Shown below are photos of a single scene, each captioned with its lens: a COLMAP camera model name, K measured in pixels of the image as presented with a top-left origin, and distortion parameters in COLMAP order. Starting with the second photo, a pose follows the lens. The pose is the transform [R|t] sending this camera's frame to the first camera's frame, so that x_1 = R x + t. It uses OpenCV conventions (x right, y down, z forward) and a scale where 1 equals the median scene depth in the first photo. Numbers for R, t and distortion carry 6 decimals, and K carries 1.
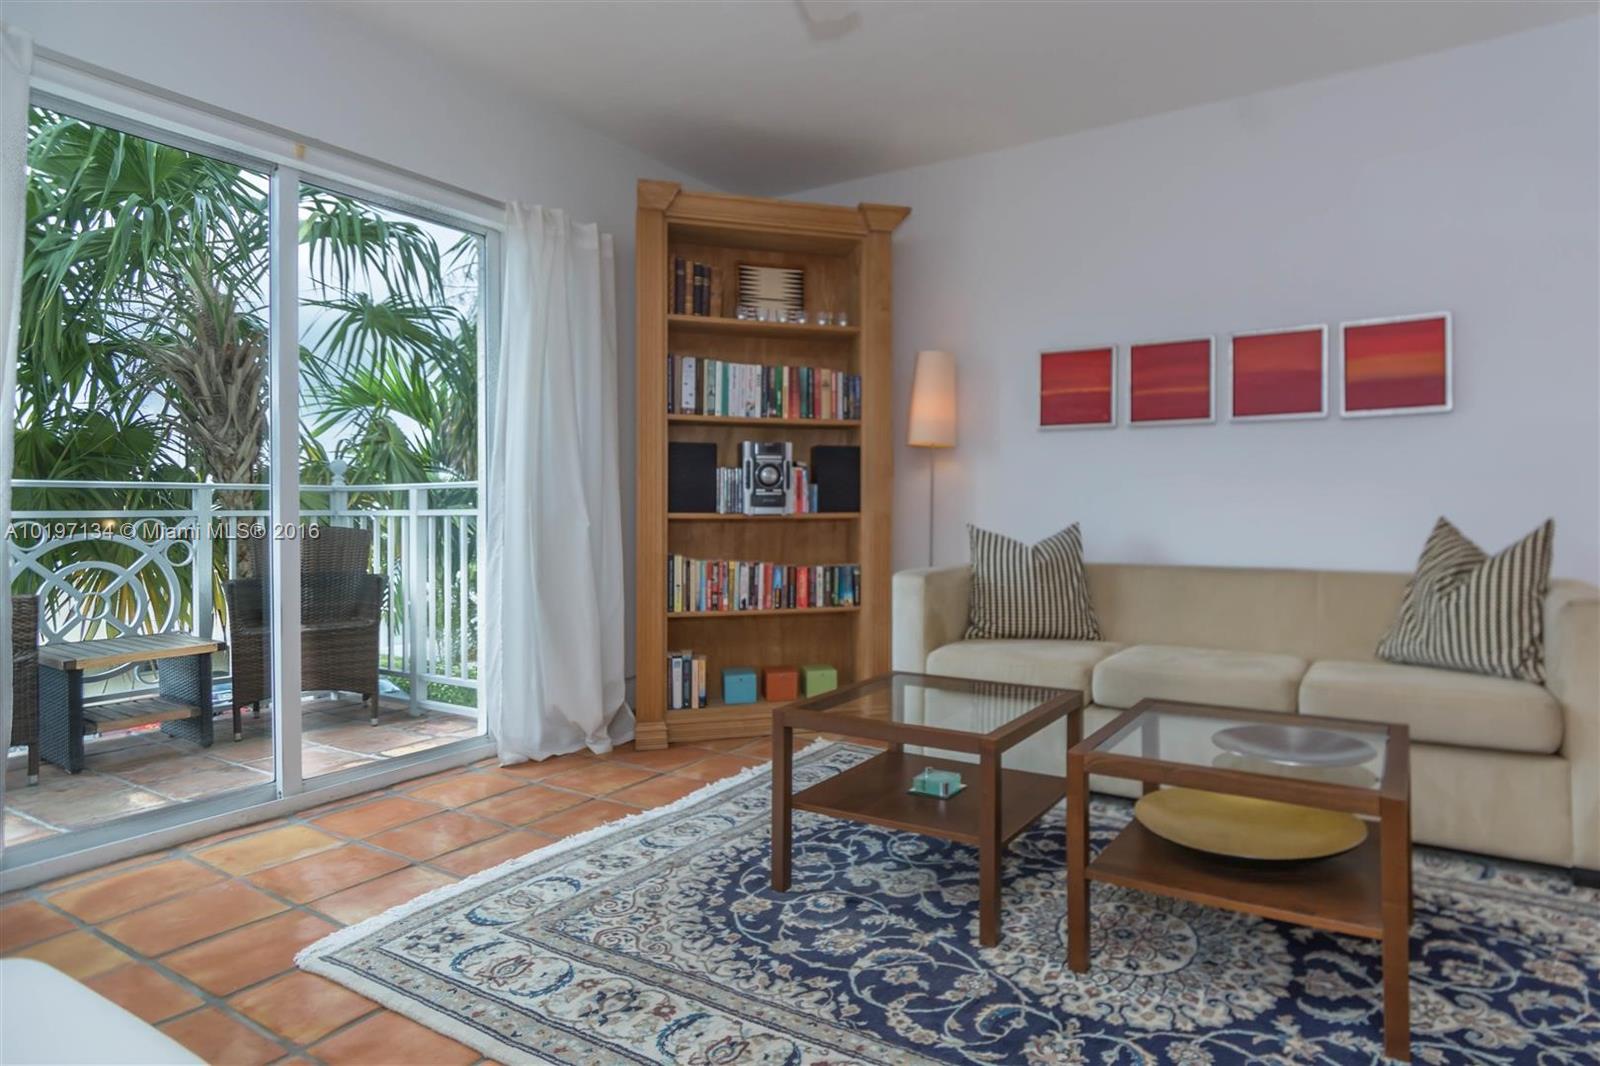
lens RADIAL K [[880.4, 0, 933.9], [0, 880.4, 505.9], [0, 0, 1]] dist [0.000117, 0.000498]
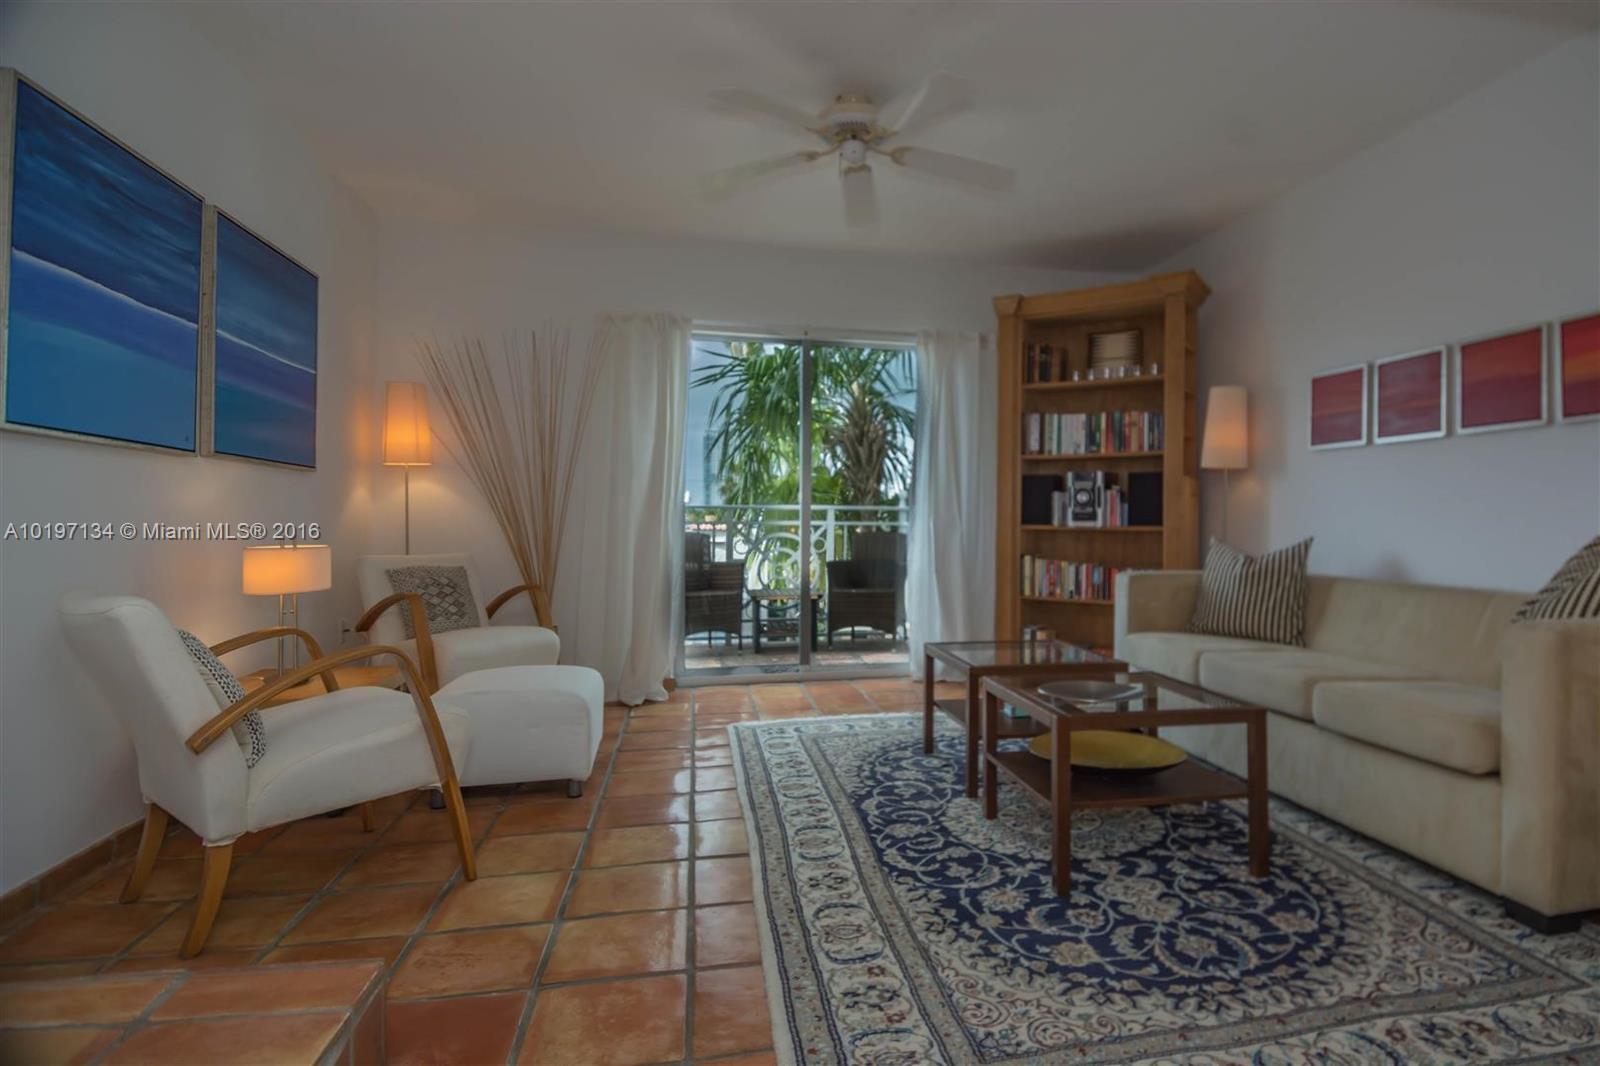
lens RADIAL K [[878.8, 0, 928.0], [0, 878.8, 514.2], [0, 0, 1]] dist [0.003030, -0.023505]
pose [[0.682167, -0.000937, -0.731196, 0.654575], [-0.005205, 0.999968, -0.006137, -0.000174], [0.731178, 0.007992, 0.682140, -0.076873]]
